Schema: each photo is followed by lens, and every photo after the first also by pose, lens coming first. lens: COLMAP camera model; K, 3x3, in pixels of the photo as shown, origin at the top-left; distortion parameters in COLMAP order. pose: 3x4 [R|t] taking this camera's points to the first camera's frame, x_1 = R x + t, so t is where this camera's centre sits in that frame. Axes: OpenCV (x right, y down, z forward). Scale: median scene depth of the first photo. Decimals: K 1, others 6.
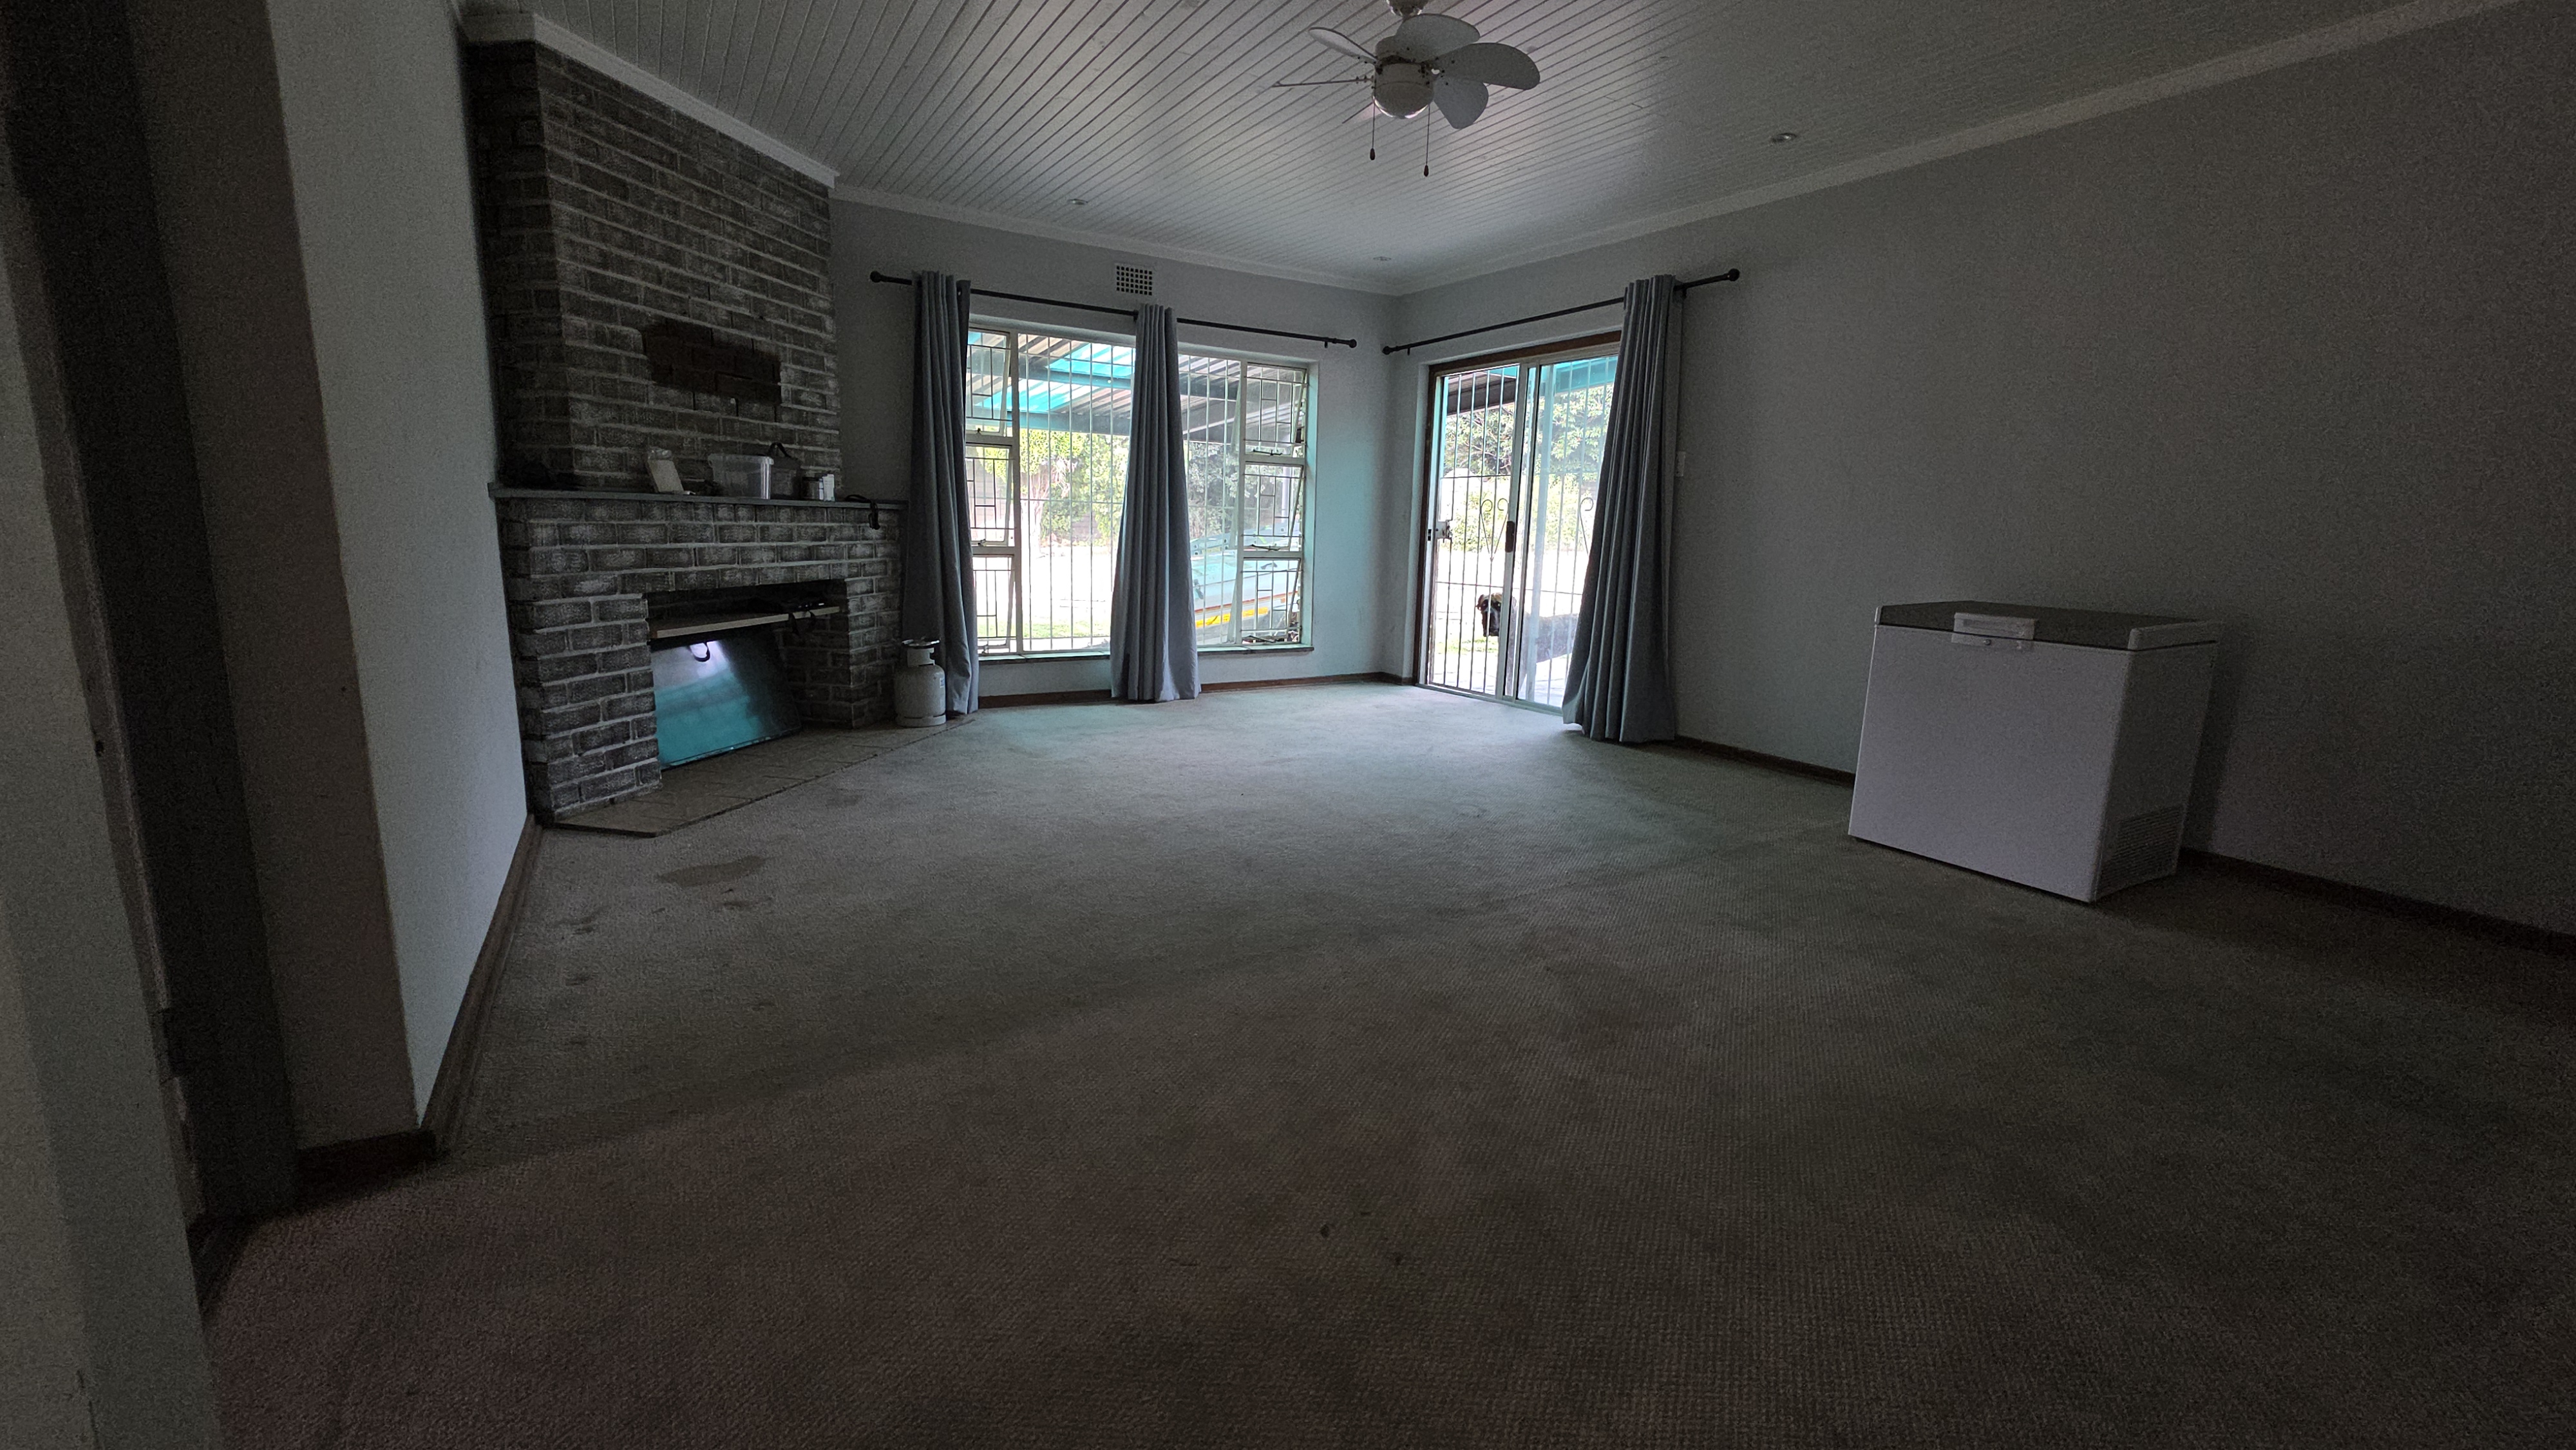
lens RADIAL K [[1034.0, 0, 1273.6], [0, 1034.0, 720.1], [0, 0, 1]] dist [0.001538, -0.000142]
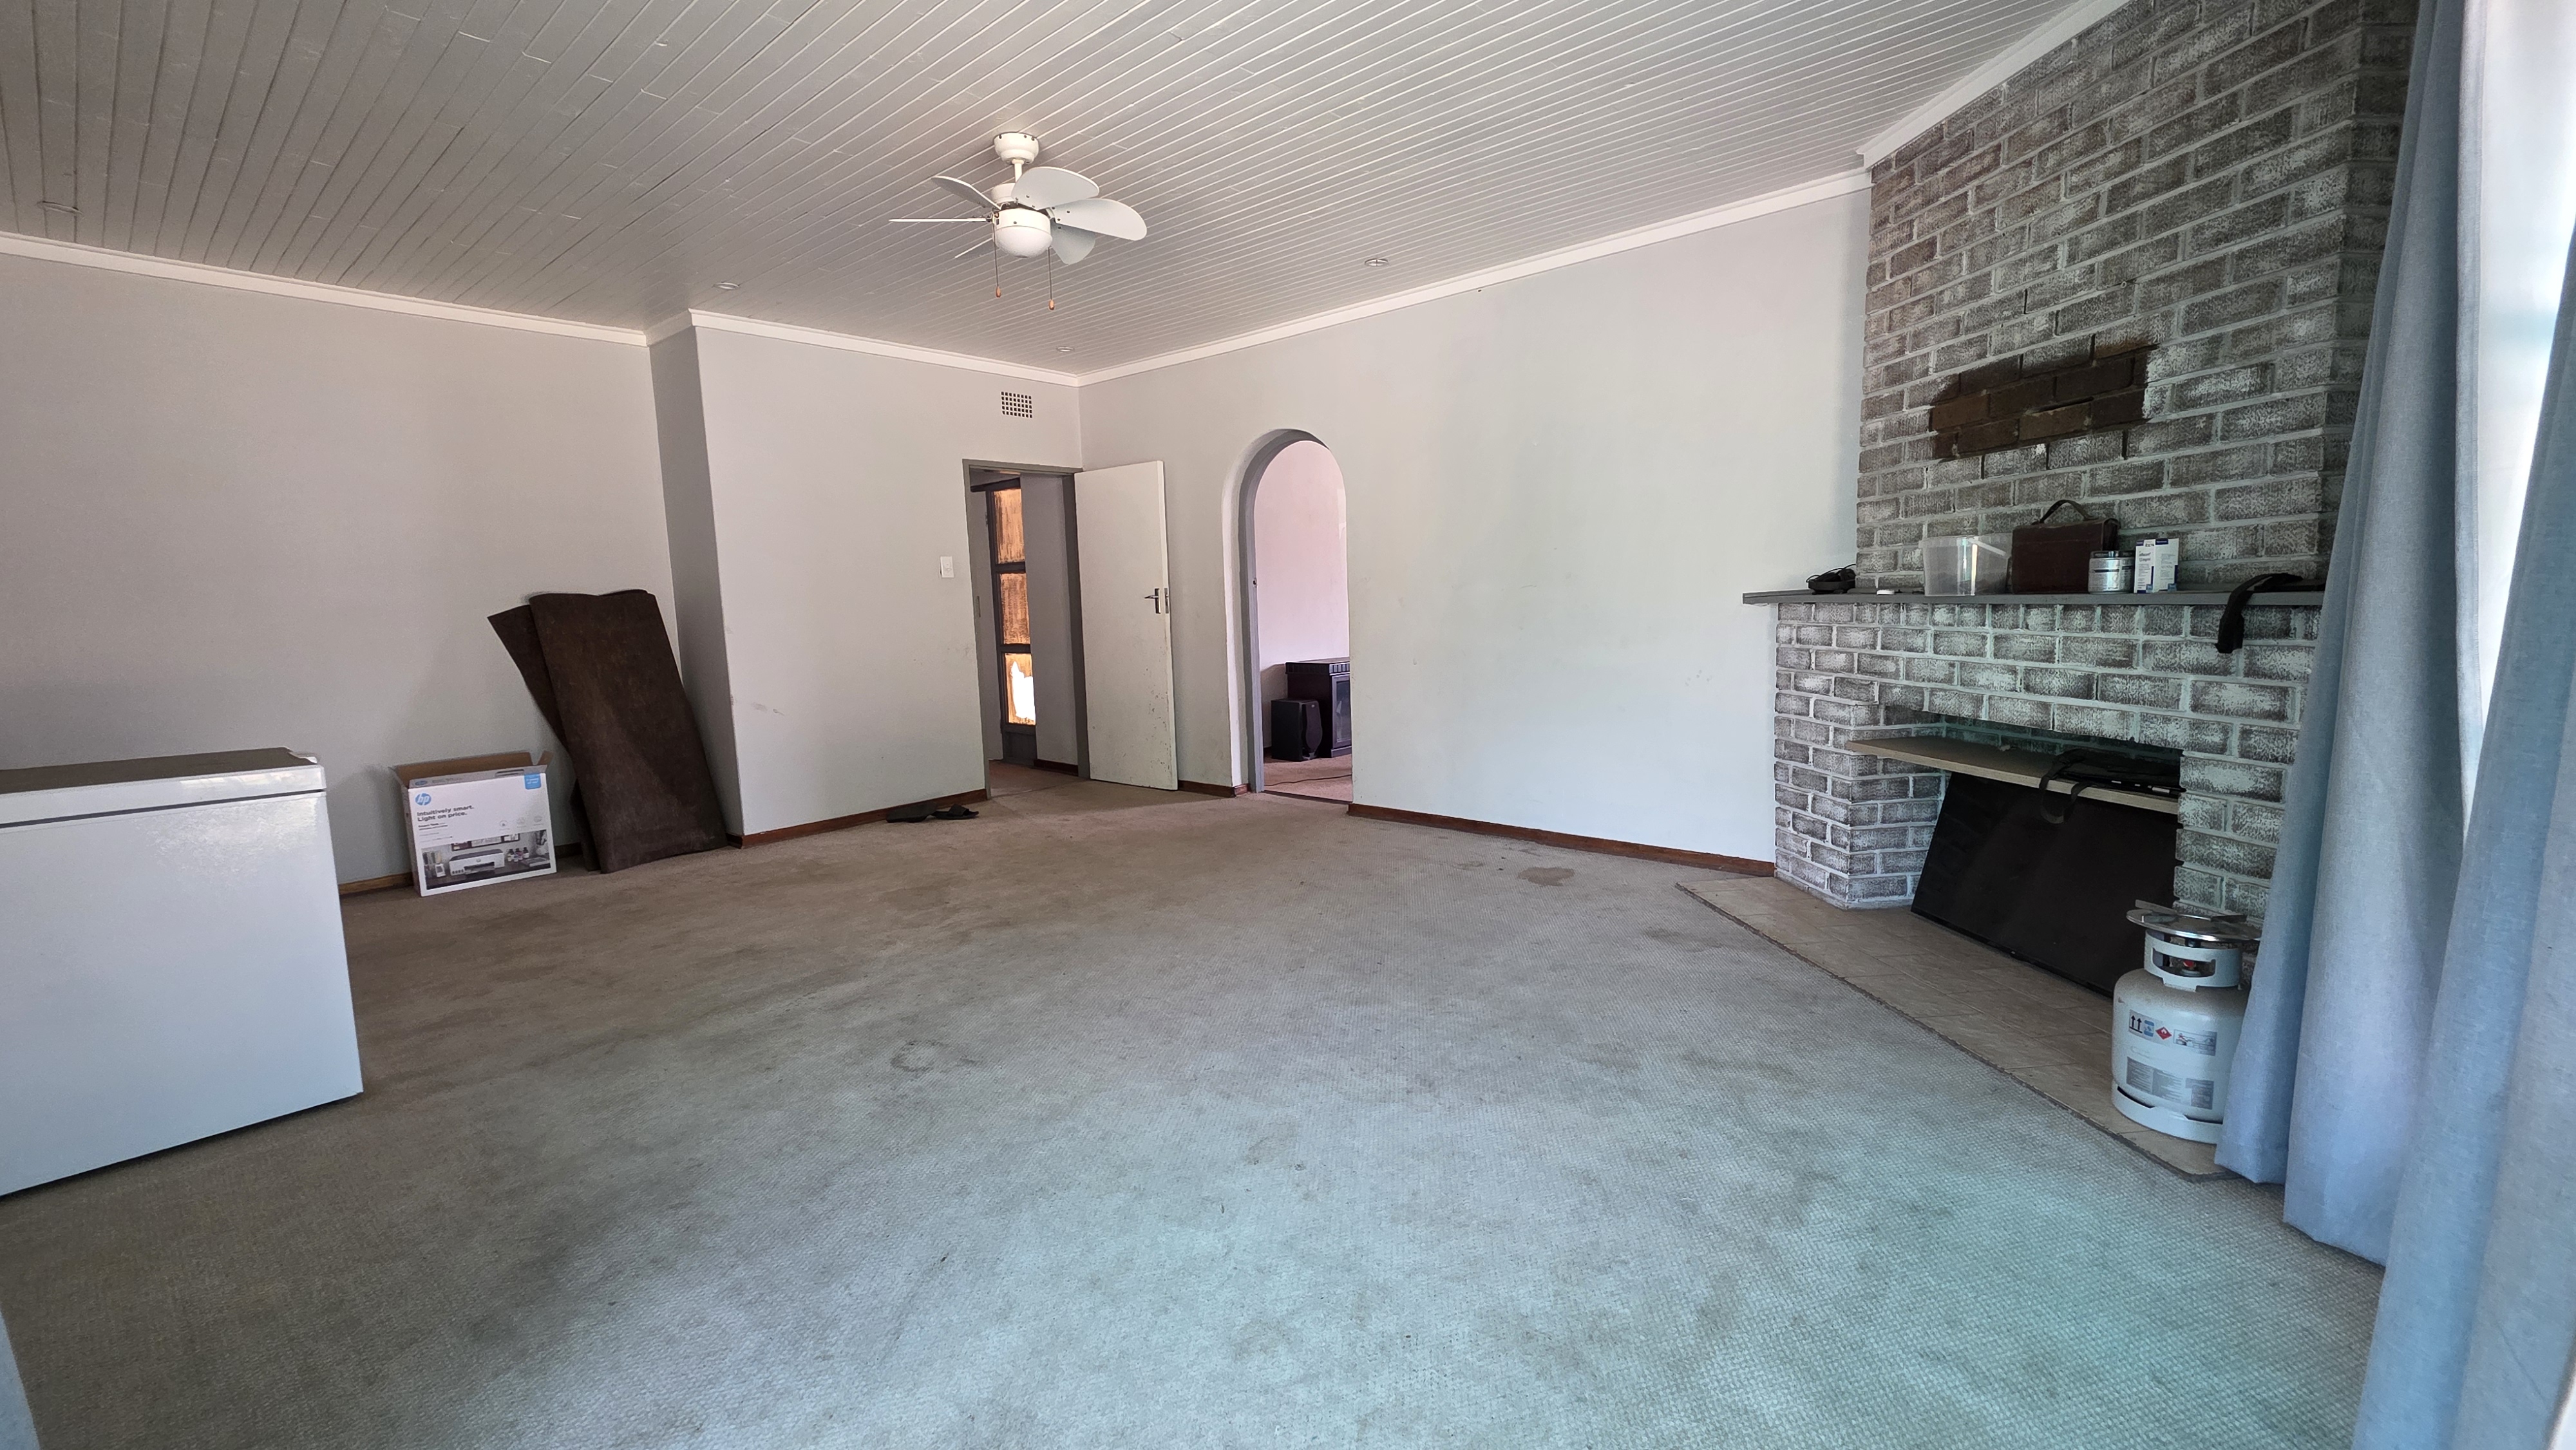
lens RADIAL K [[1034.0, 0, 1287.1], [0, 1034.0, 719.8], [0, 0, 1]] dist [0.001538, -0.000142]
pose [[-0.948903, 0.041883, -0.312777, 0.151251], [-0.051720, 0.957110, 0.285071, -0.308040], [0.311302, 0.286681, -0.906038, 1.509434]]
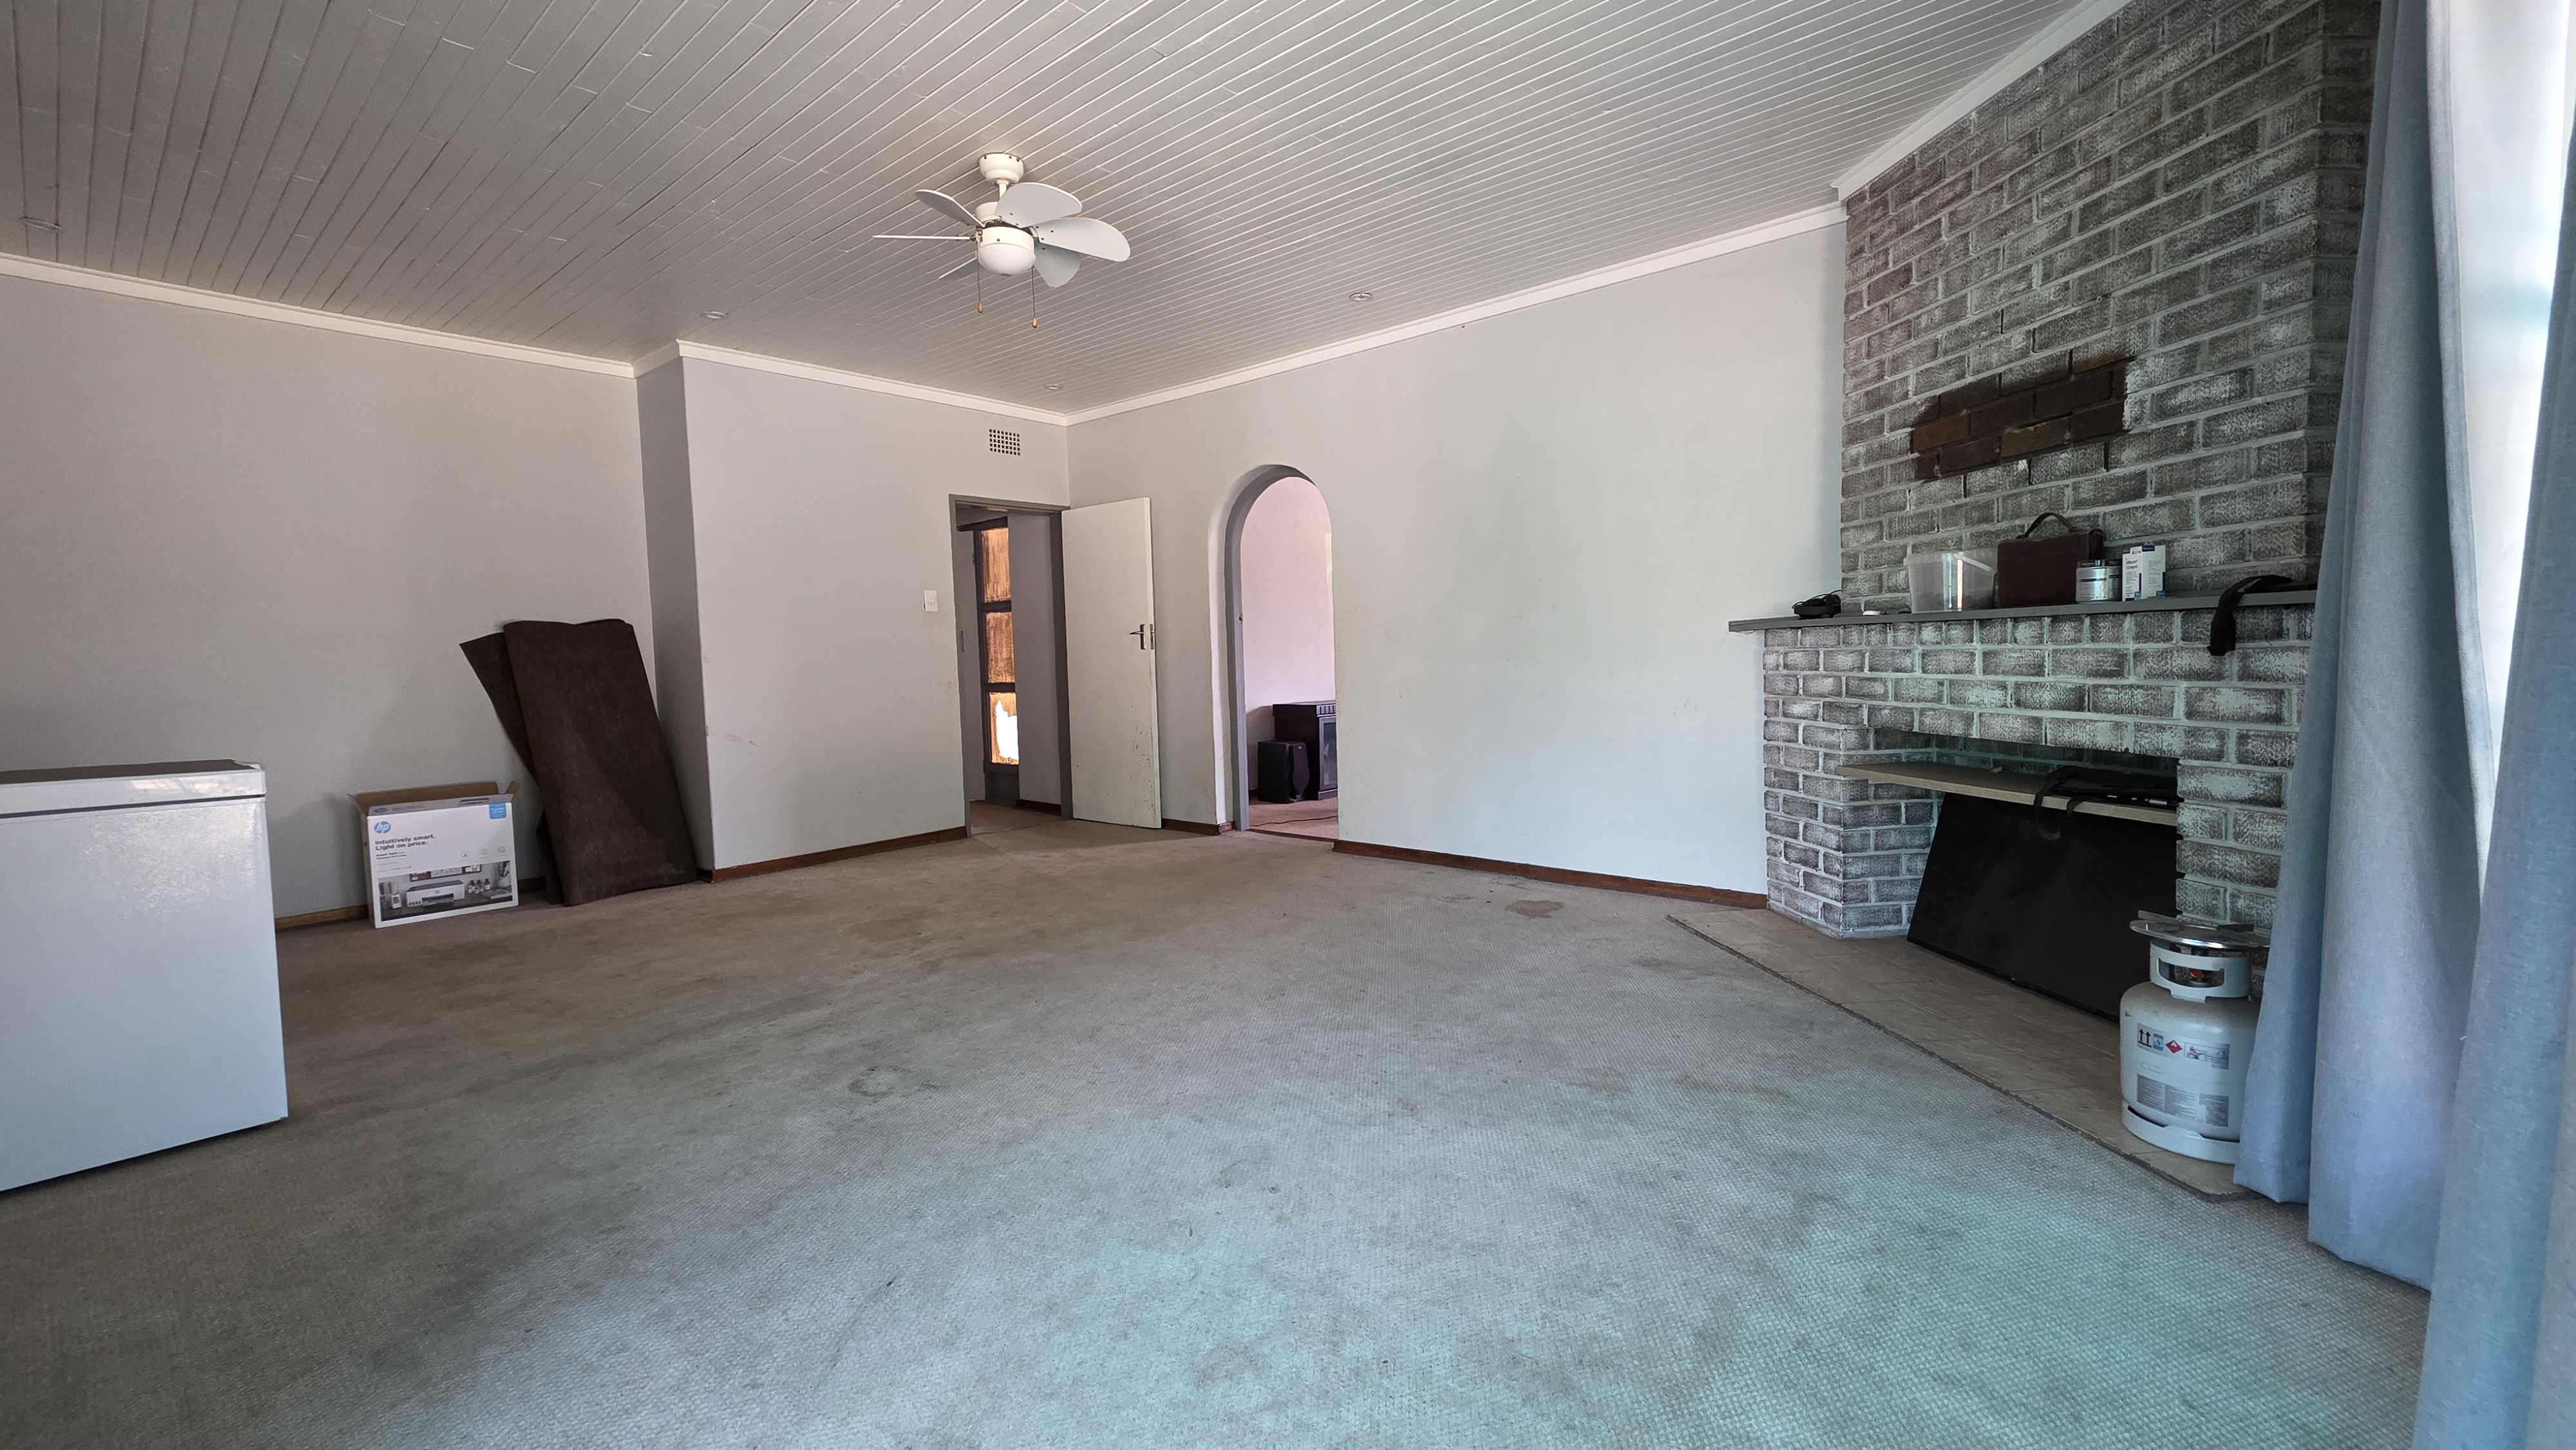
lens RADIAL K [[1034.0, 0, 1286.9], [0, 1034.0, 719.2], [0, 0, 1]] dist [0.001538, -0.000142]
pose [[-0.946259, 0.020784, -0.322740, 0.140755], [-0.057260, 0.971400, 0.230440, -0.277560], [0.318299, 0.236536, -0.918007, 1.505689]]
